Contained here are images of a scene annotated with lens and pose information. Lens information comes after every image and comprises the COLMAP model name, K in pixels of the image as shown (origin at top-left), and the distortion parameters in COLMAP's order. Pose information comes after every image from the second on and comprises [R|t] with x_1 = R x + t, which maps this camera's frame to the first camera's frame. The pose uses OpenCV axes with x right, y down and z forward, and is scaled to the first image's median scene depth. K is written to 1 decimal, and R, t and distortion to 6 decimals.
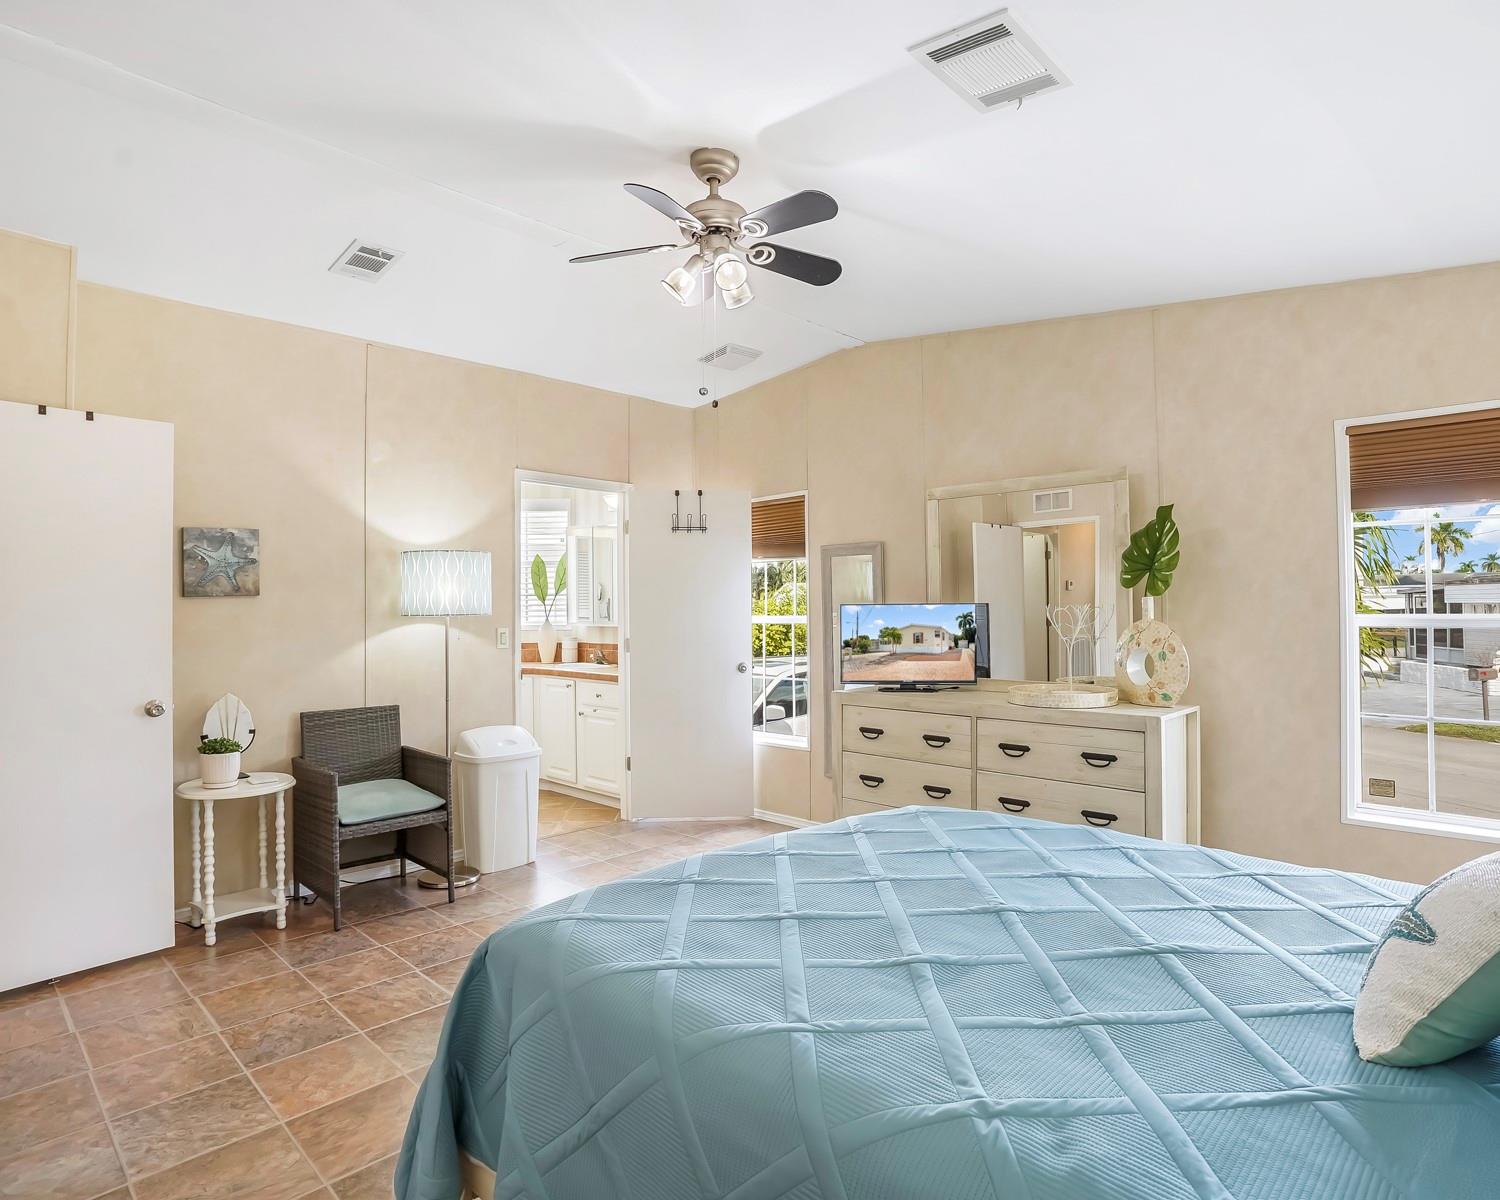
lens RADIAL K [[879.6, 0, 750.0], [0, 879.6, 600.0], [0, 0, 1]] dist [-0.000439, 0.020087]
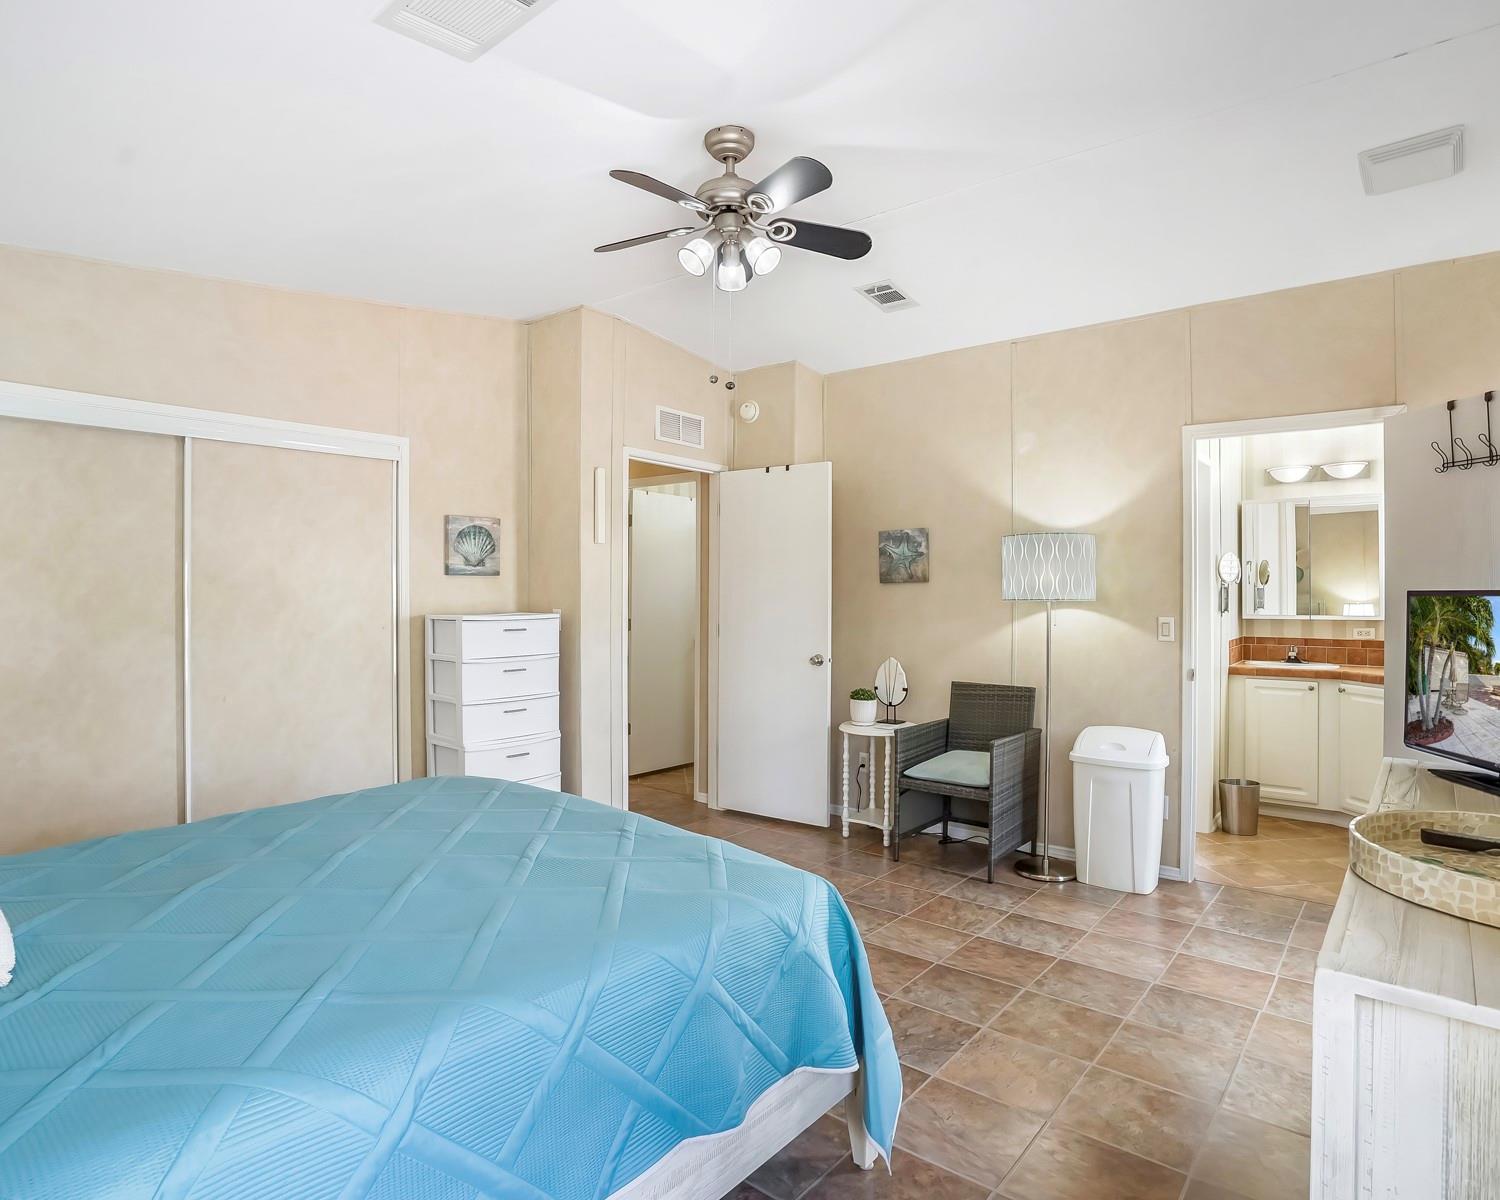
lens RADIAL K [[855.1, 0, 727.6], [0, 855.1, 599.9], [0, 0, 1]] dist [-0.003977, 0.000353]
pose [[0.113666, 0.015631, -0.993396, 0.613047], [0.005497, 0.999851, 0.016361, -0.000593], [0.993504, -0.007321, 0.113564, 0.601107]]
